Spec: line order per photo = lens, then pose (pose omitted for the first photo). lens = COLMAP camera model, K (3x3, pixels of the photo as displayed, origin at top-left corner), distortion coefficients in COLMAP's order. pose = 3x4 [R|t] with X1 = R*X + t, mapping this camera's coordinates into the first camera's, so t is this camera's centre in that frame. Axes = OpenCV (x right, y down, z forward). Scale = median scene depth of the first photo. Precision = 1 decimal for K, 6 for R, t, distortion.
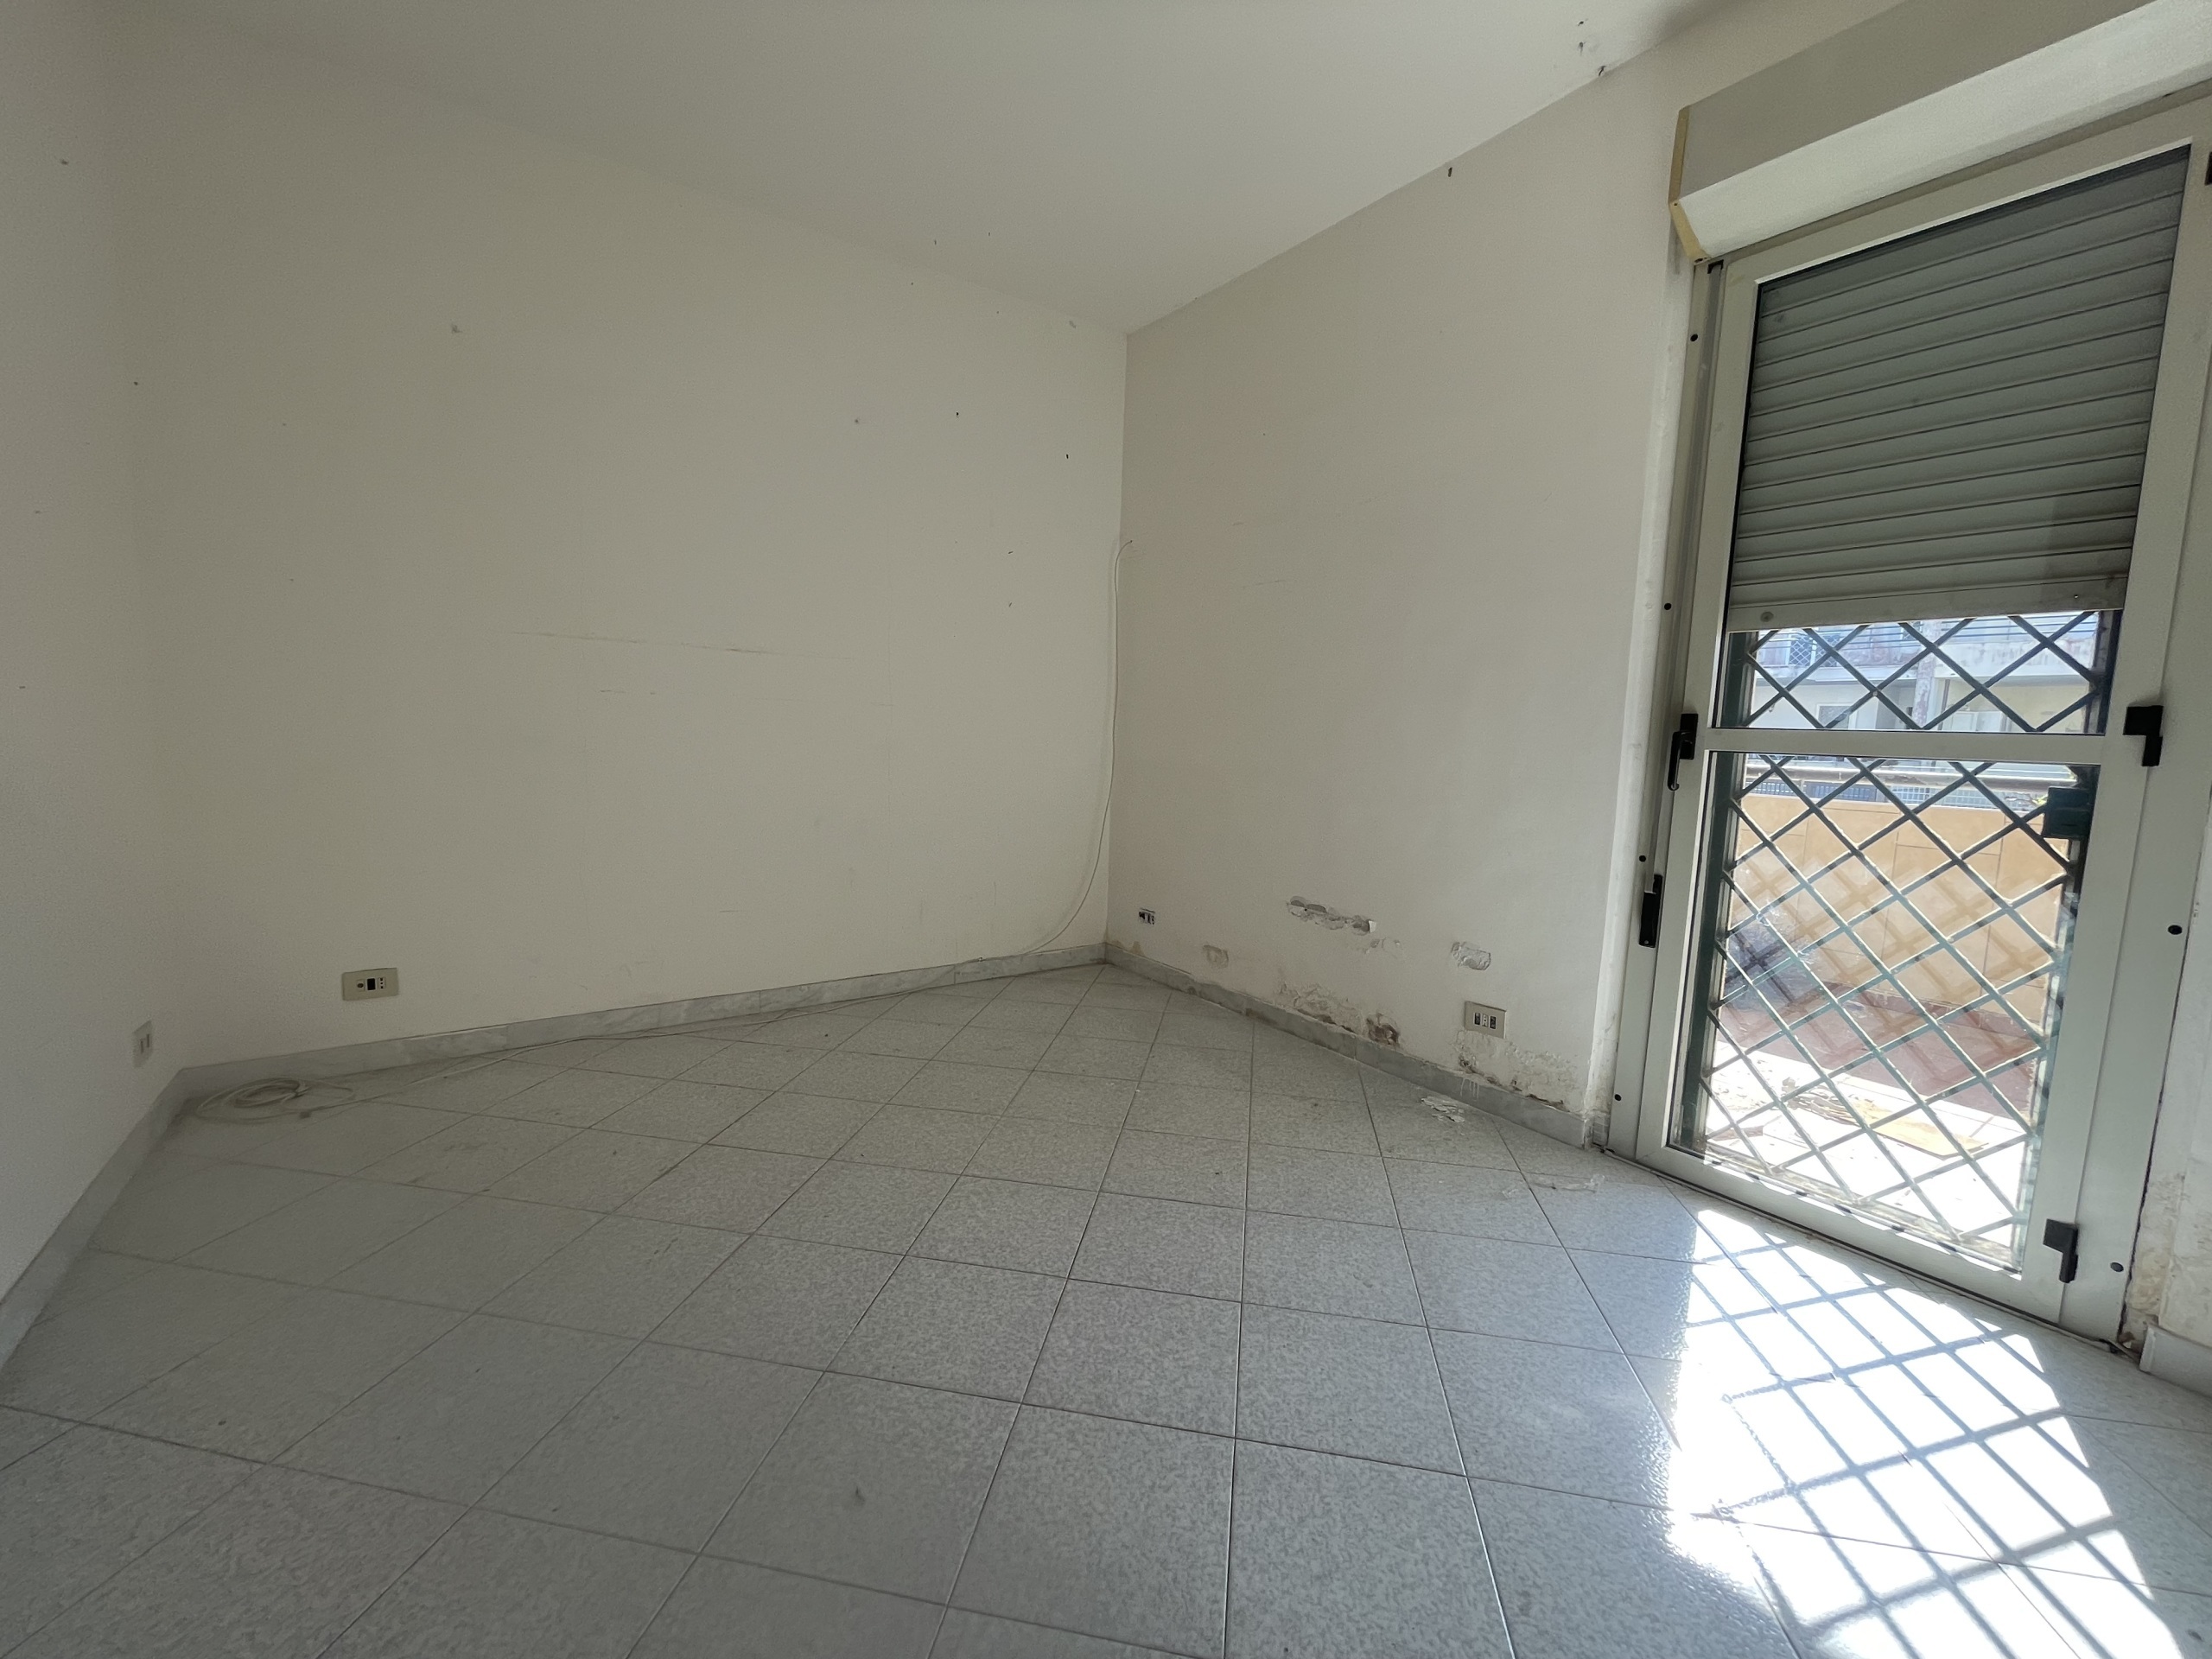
lens RADIAL K [[895.7, 0, 1105.7], [0, 895.7, 827.3], [0, 0, 1]] dist [-0.002372, -0.000350]
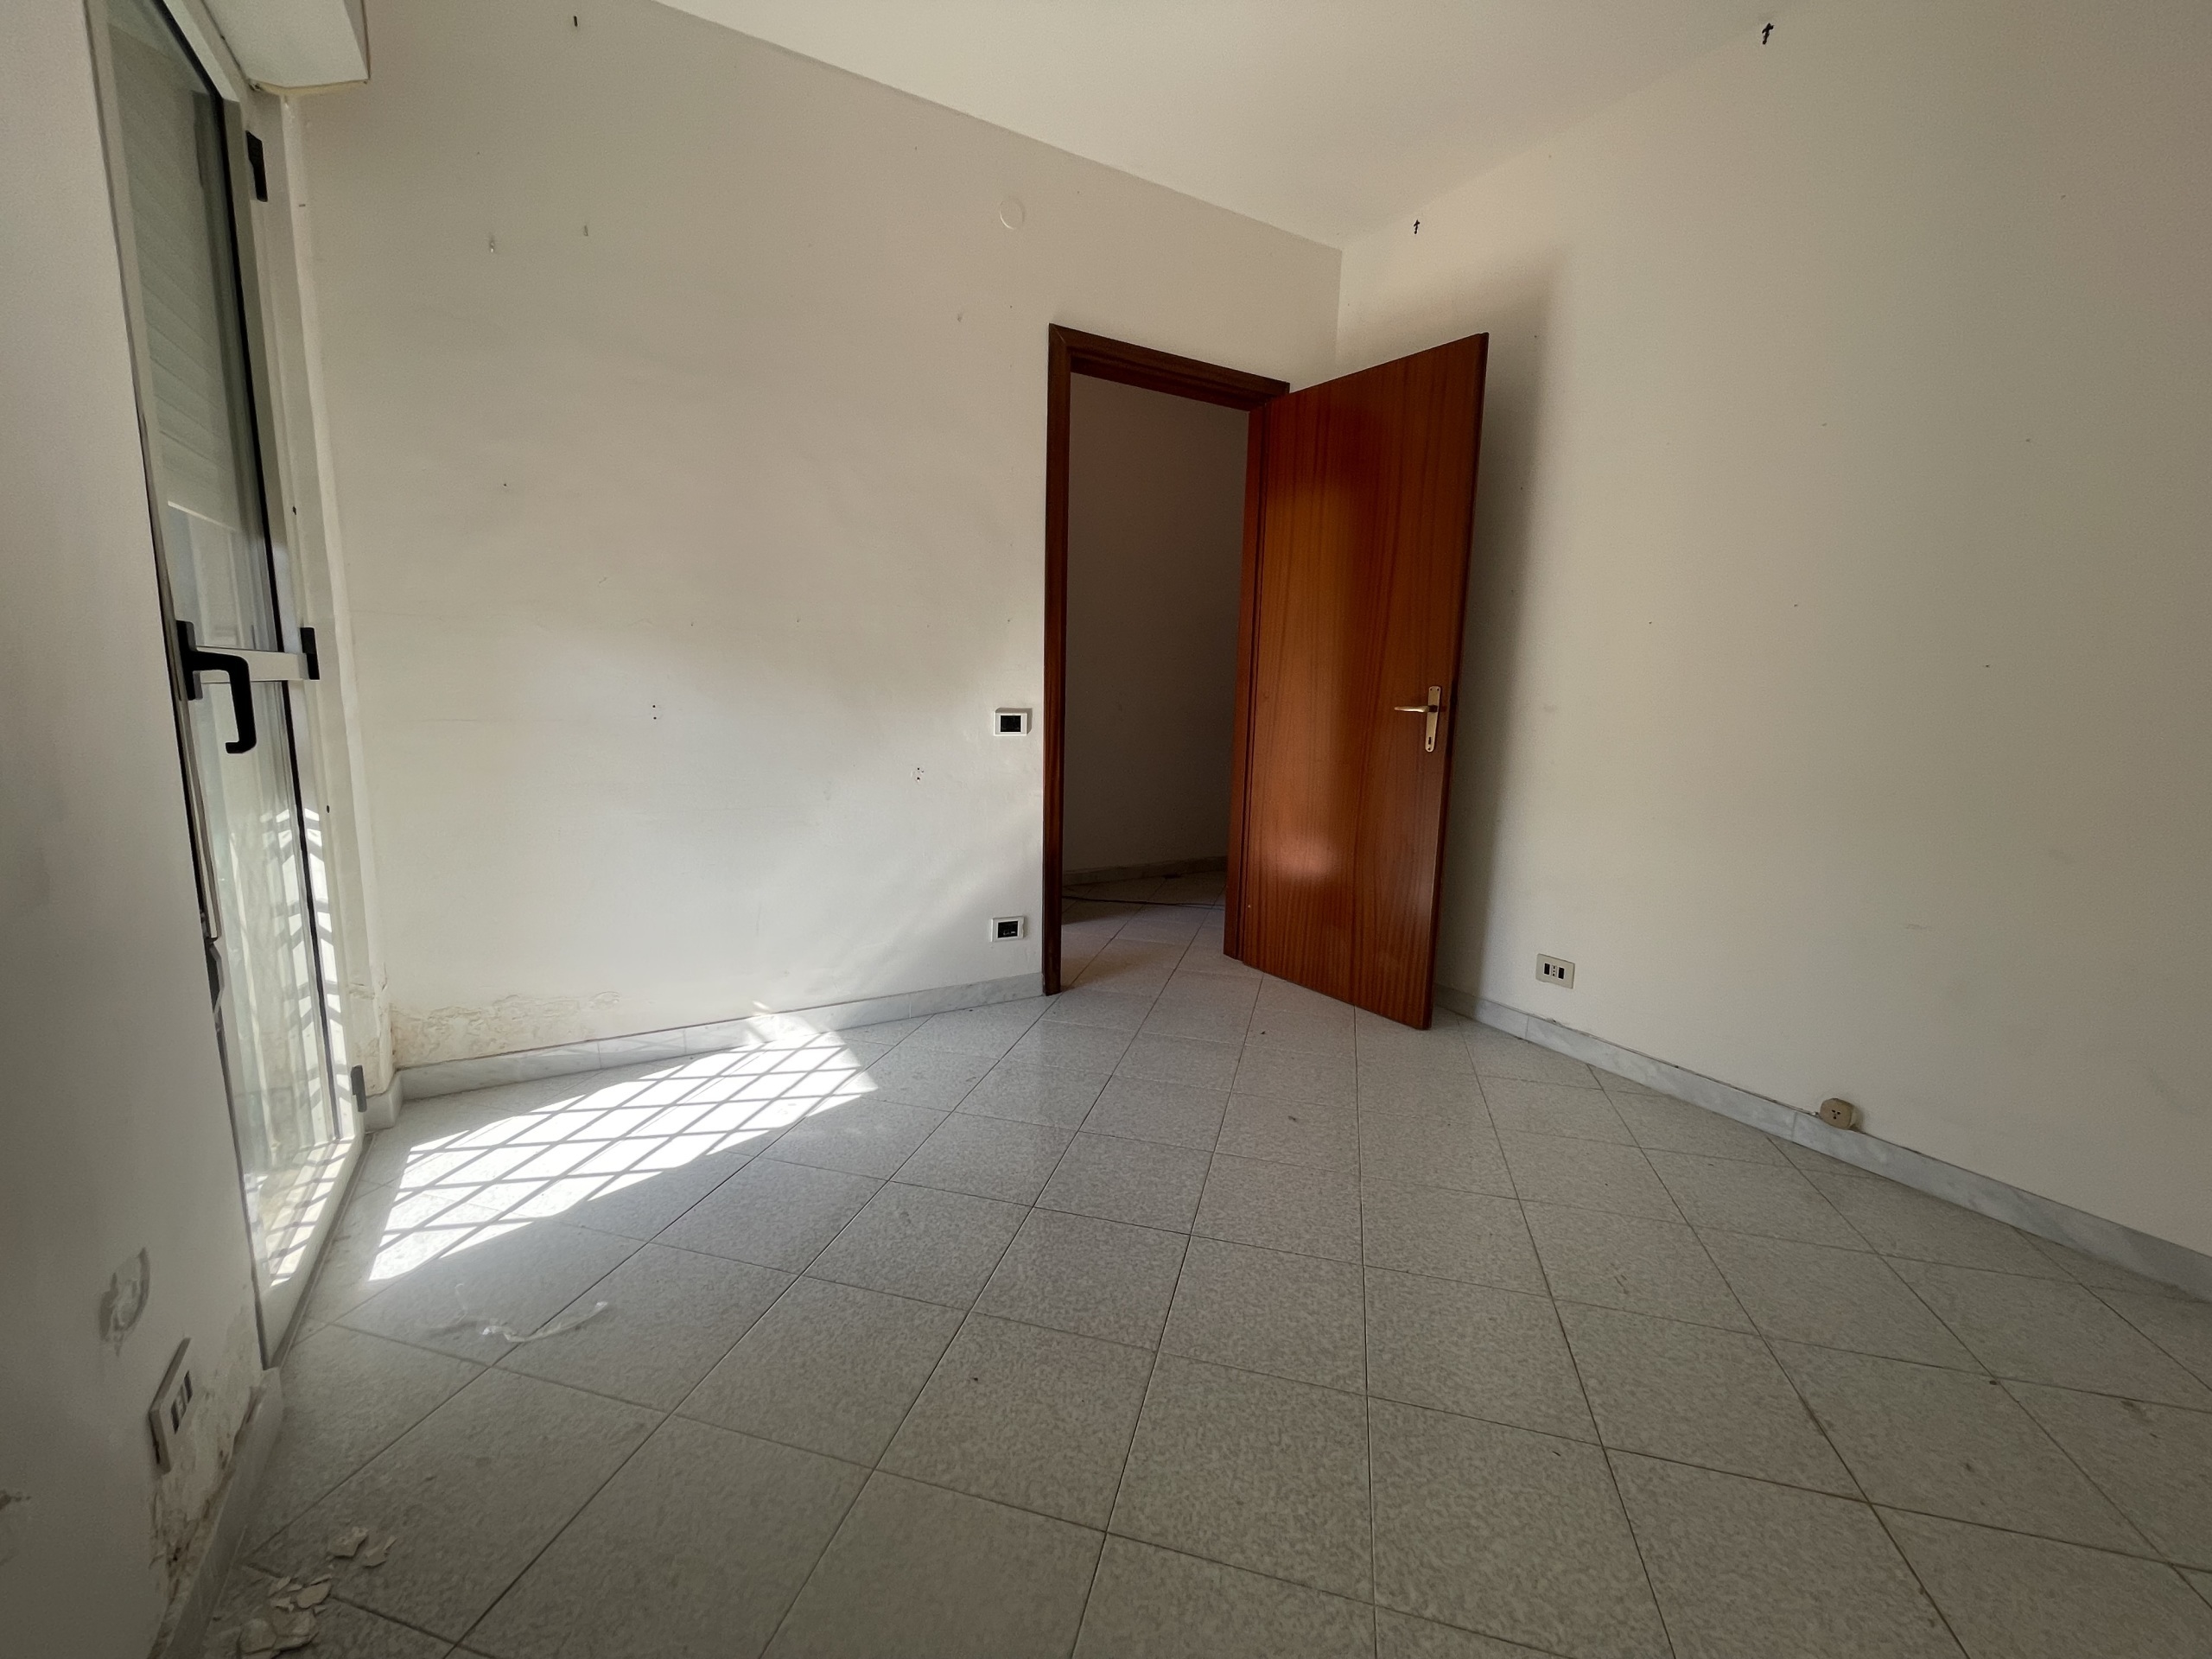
lens RADIAL K [[895.7, 0, 1105.6], [0, 895.7, 829.9], [0, 0, 1]] dist [-0.002372, -0.000350]
pose [[-0.995074, -0.069364, 0.070823, 0.015520], [-0.047715, 0.961354, 0.271149, -0.231129], [-0.086894, 0.266434, -0.959928, 1.957615]]
